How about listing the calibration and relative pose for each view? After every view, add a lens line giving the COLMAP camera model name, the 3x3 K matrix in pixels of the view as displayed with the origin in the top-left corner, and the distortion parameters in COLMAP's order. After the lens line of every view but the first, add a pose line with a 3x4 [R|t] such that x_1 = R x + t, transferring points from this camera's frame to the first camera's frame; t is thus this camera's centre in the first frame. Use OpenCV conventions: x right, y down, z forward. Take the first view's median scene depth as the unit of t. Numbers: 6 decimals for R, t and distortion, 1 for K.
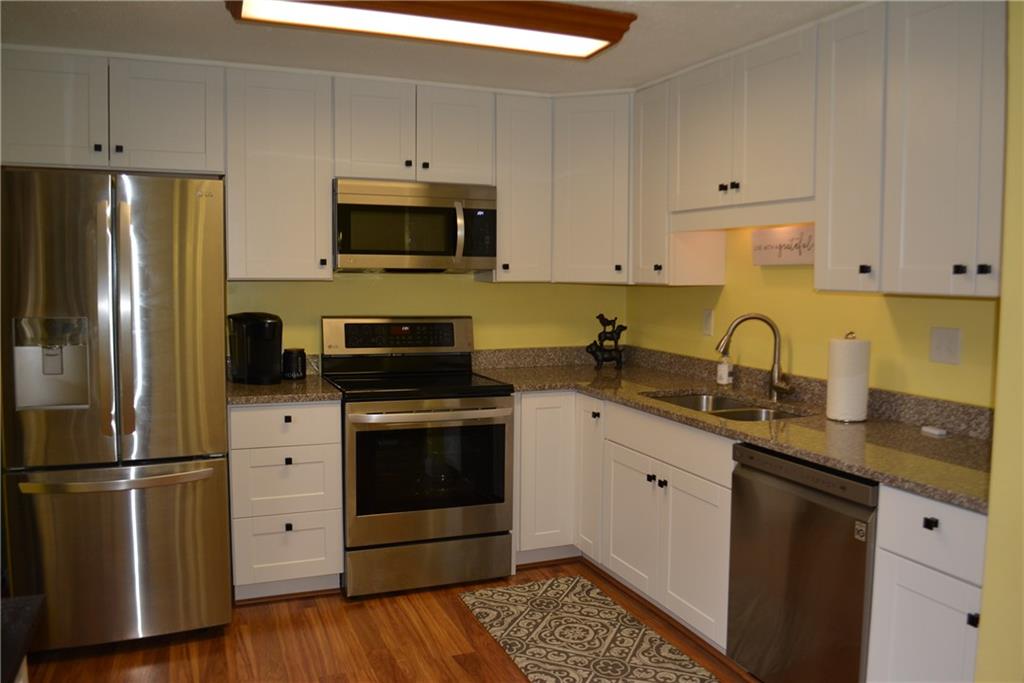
lens RADIAL K [[781.7, 0, 511.9], [0, 781.7, 336.7], [0, 0, 1]] dist [-0.125754, 0.077783]
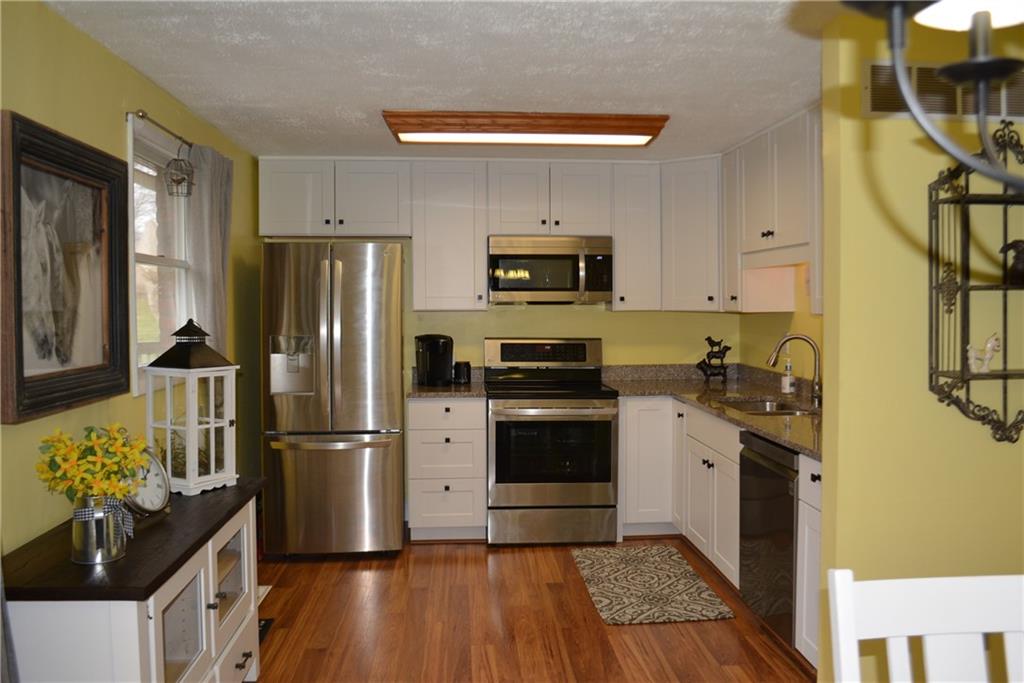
lens RADIAL K [[800.2, 0, 512.2], [0, 800.2, 325.9], [0, 0, 1]] dist [-0.131289, 0.000822]
pose [[0.948053, -0.003290, -0.318095, 0.249526], [-0.013383, 0.998649, -0.050215, 0.023115], [0.317831, 0.051864, 0.946728, -0.300614]]
